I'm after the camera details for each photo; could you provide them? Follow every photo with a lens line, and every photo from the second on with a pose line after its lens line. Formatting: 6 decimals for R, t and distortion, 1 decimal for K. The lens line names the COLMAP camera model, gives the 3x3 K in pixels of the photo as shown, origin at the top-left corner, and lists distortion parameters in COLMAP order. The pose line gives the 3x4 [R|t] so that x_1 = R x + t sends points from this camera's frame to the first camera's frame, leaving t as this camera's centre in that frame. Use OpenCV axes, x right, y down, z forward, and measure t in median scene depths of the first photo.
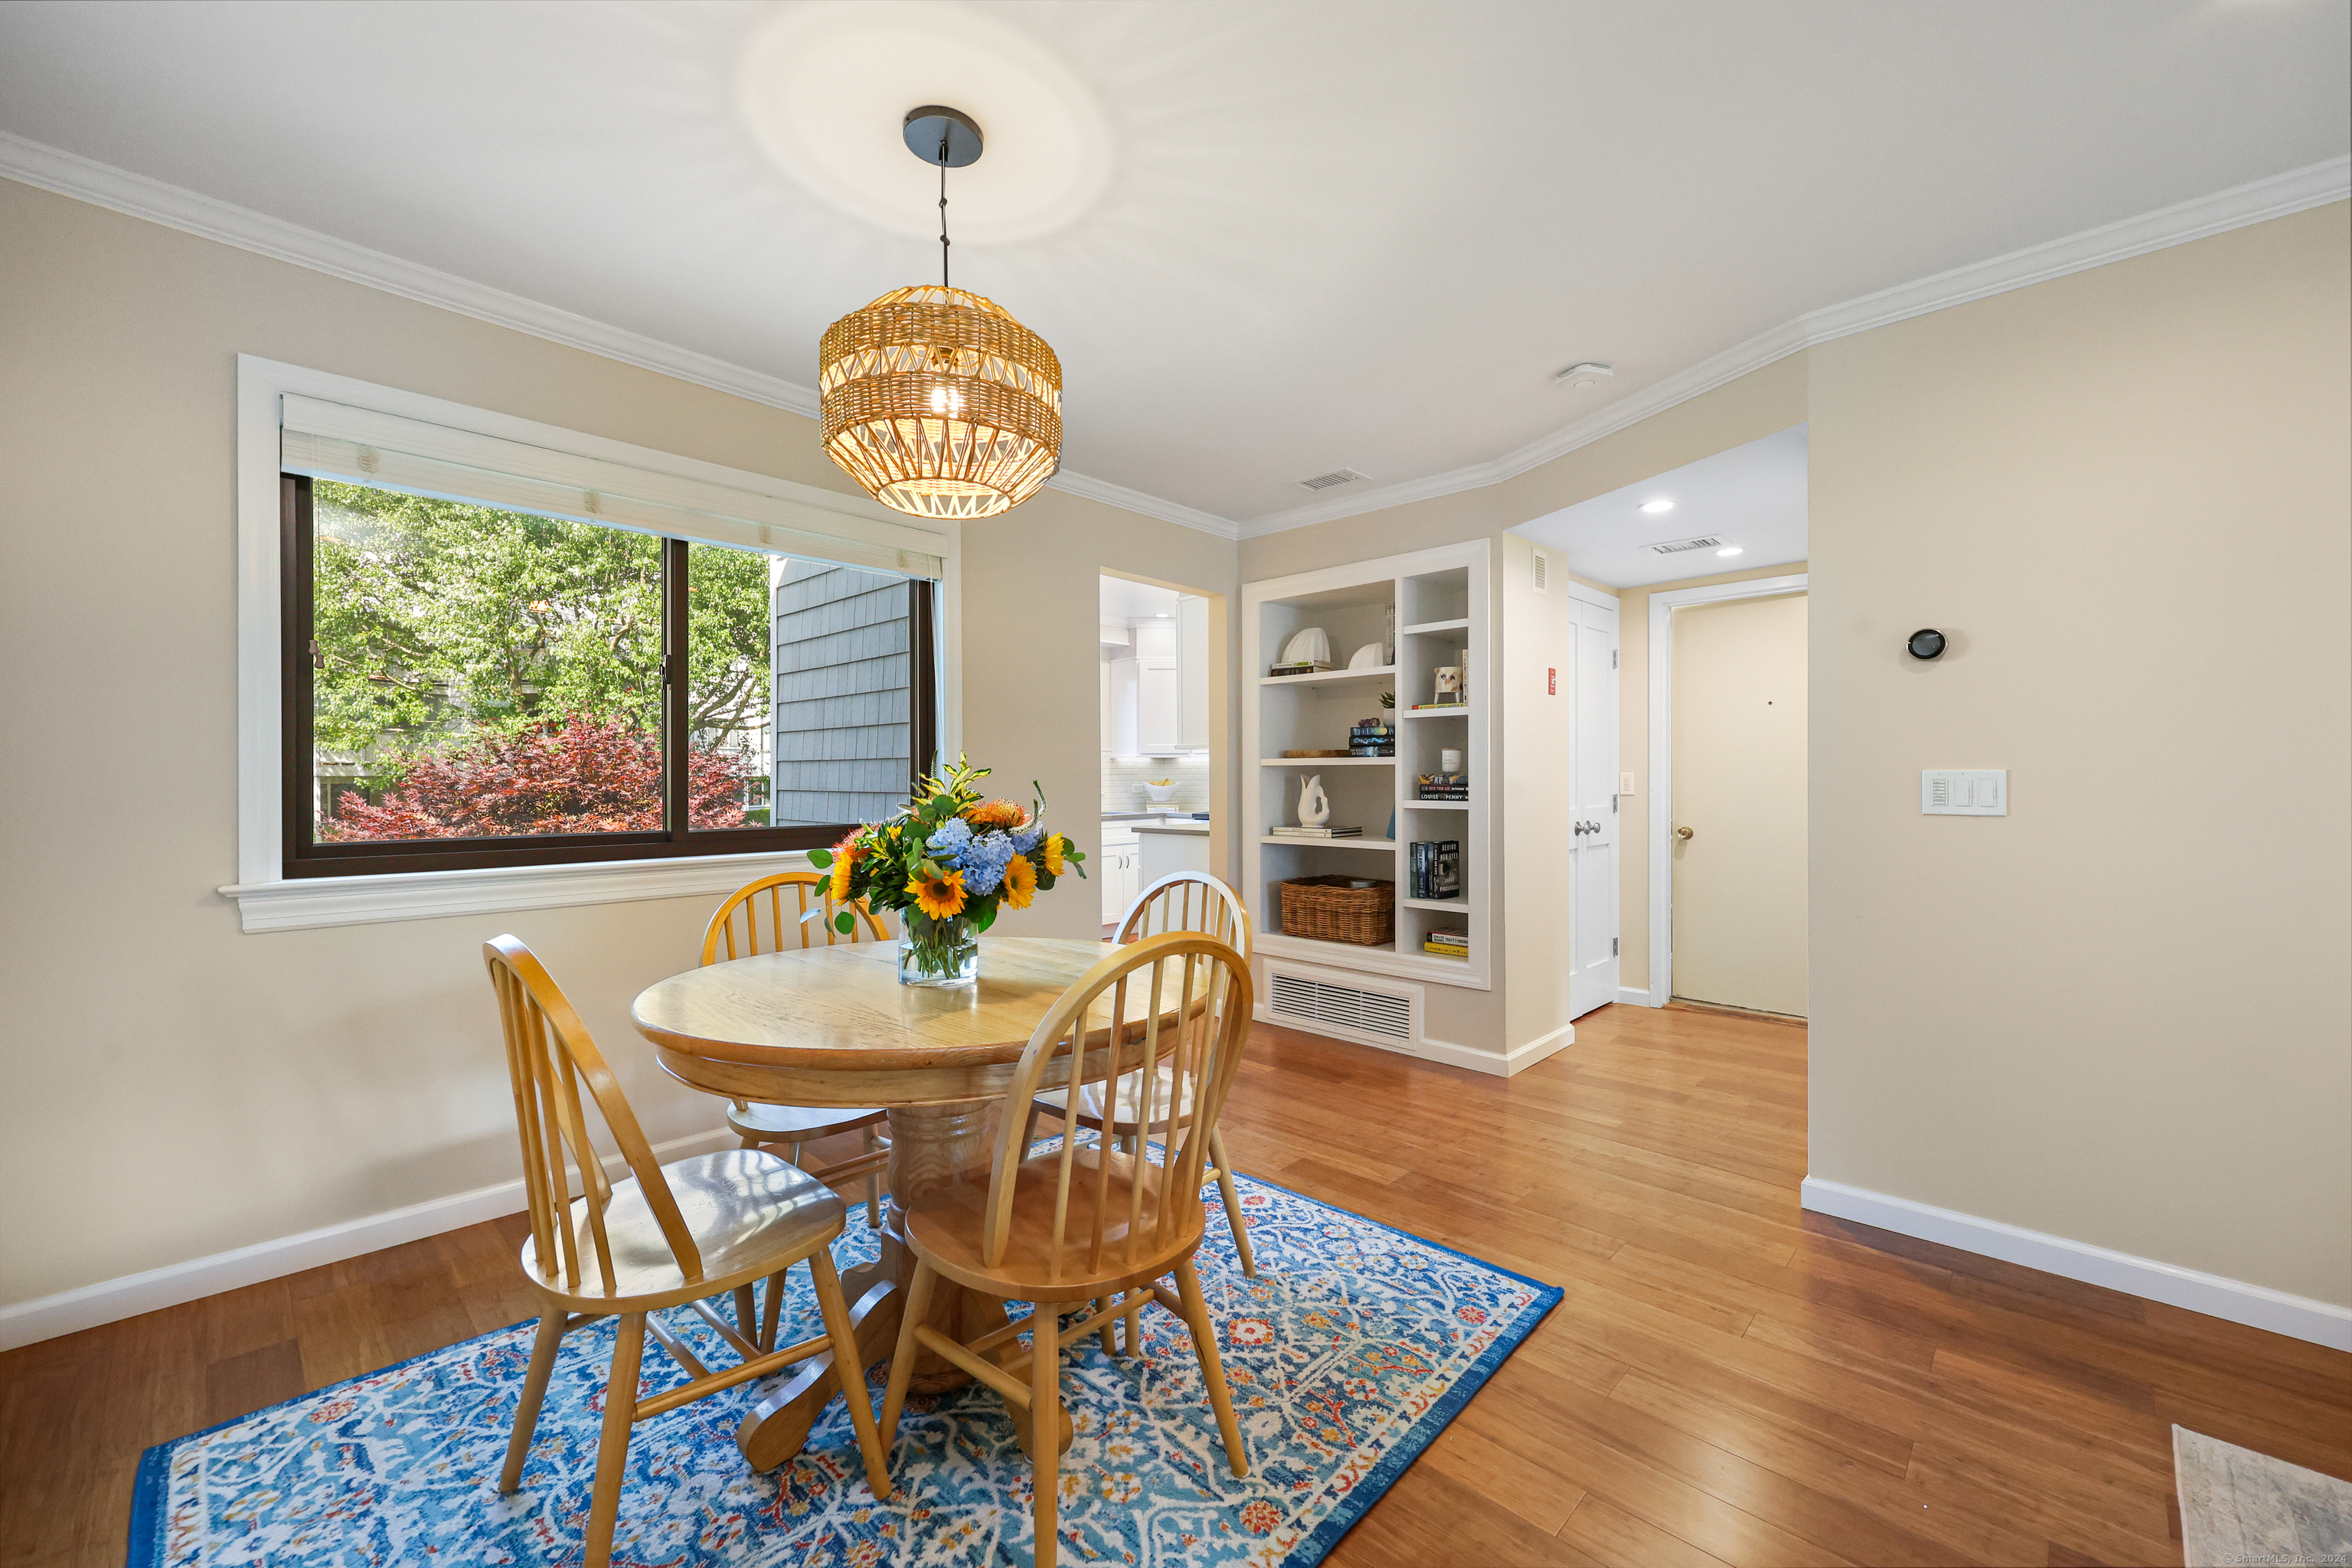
lens RADIAL K [[939.5, 0, 1183.9], [0, 939.5, 781.4], [0, 0, 1]] dist [-0.000053, -0.000461]
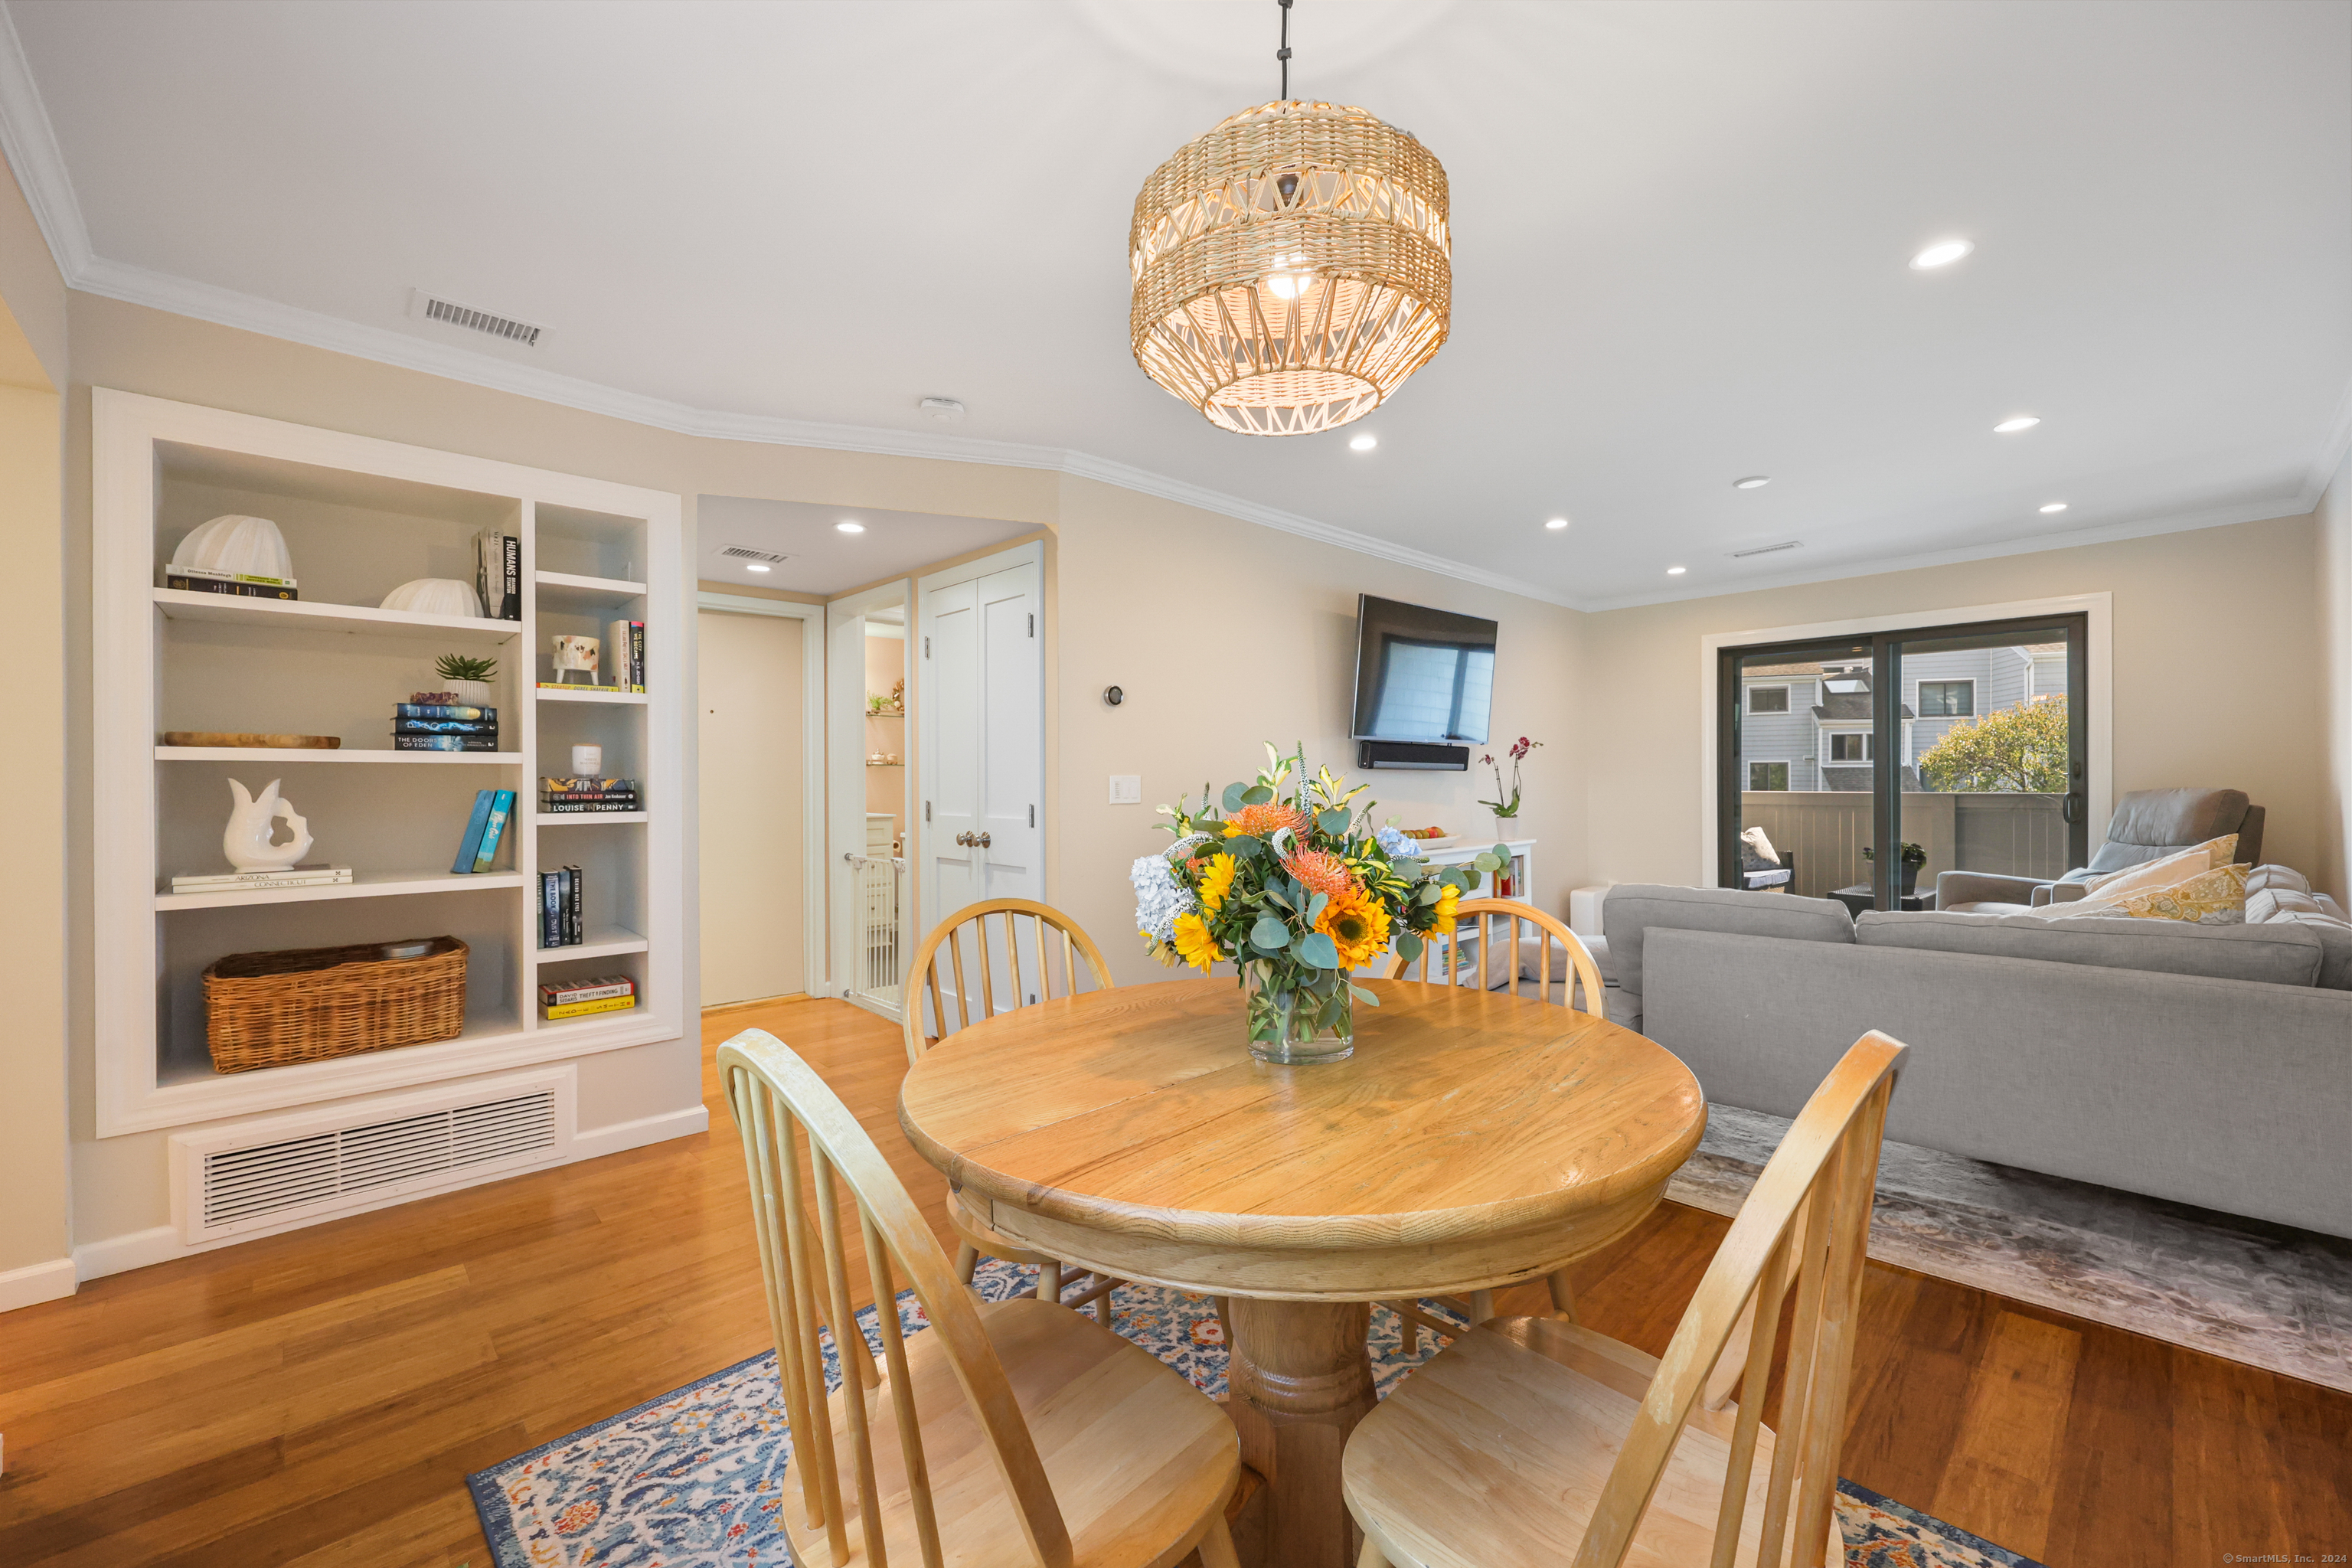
lens RADIAL K [[939.5, 0, 1182.3], [0, 939.5, 782.0], [0, 0, 1]] dist [-0.000053, -0.000461]
pose [[0.049121, -0.000934, 0.998792, -0.476917], [0.007587, 0.999971, 0.000562, -0.000958], [-0.998764, 0.007550, 0.049127, 0.501236]]
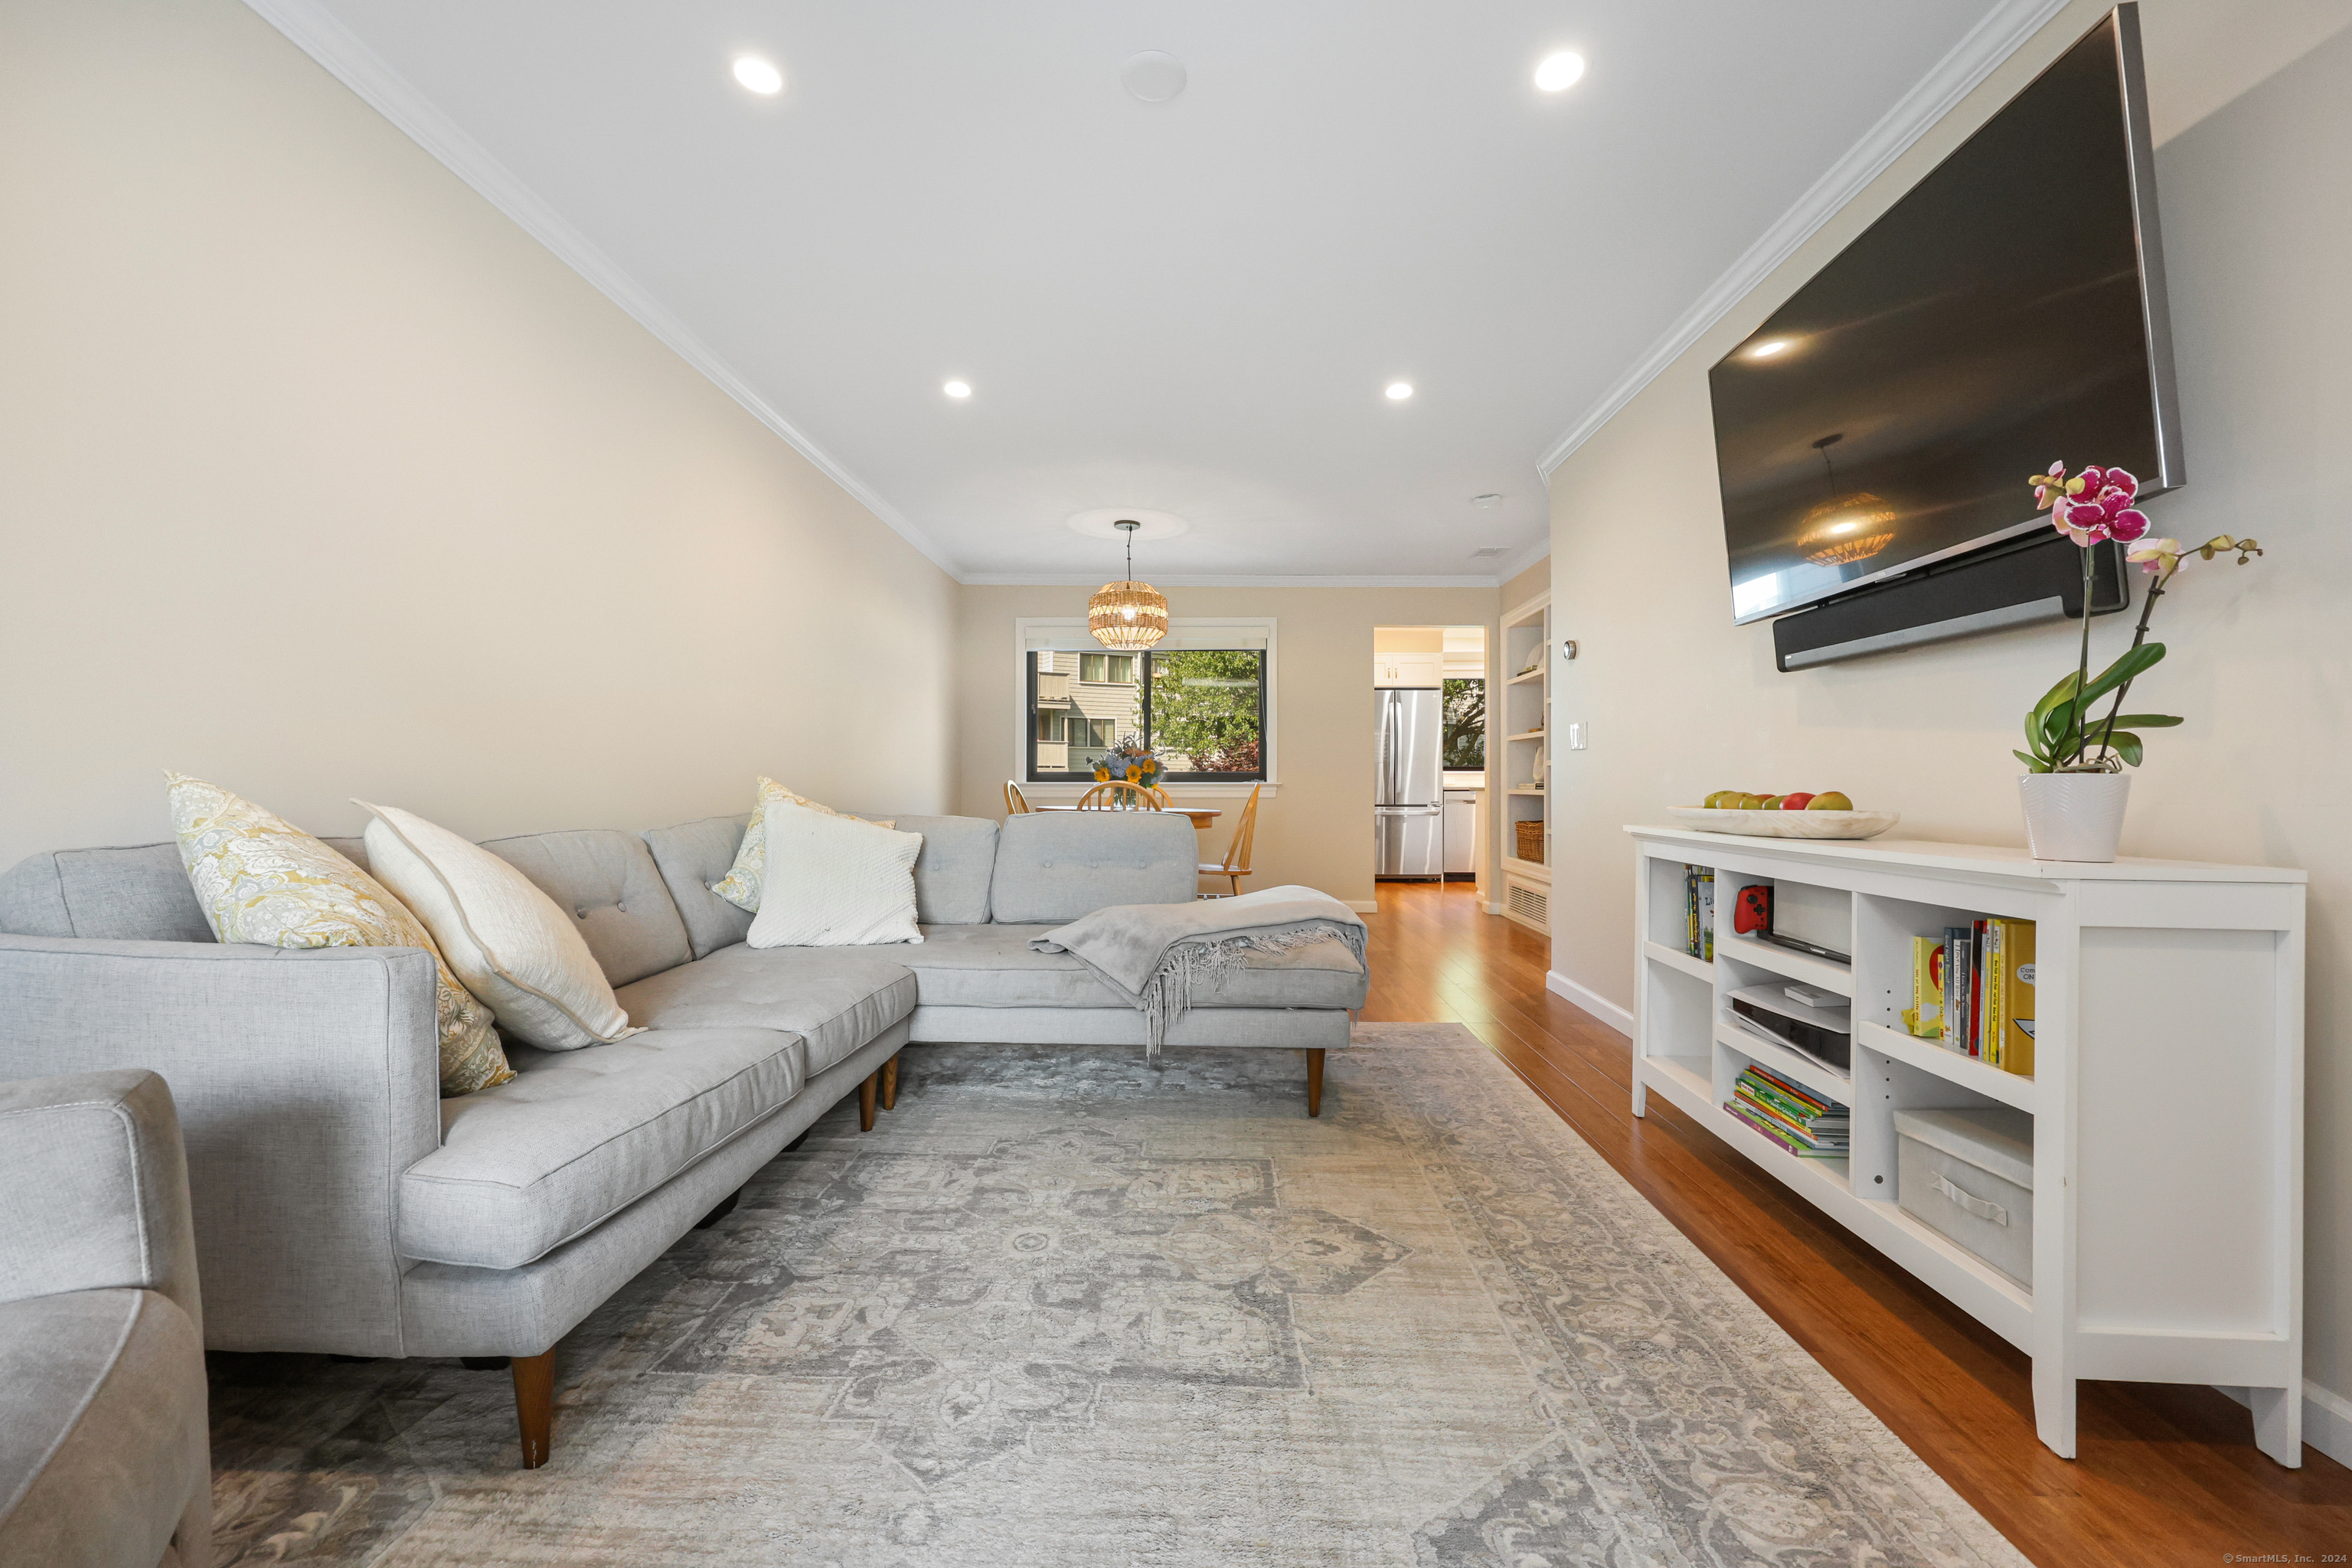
lens RADIAL K [[939.5, 0, 1180.0], [0, 939.5, 784.1], [0, 0, 1]] dist [-0.000053, -0.000461]
pose [[0.668571, 0.003708, -0.743639, 0.981373], [-0.004397, 0.999990, 0.001034, 0.060570], [0.743635, 0.002578, 0.668580, -0.408922]]
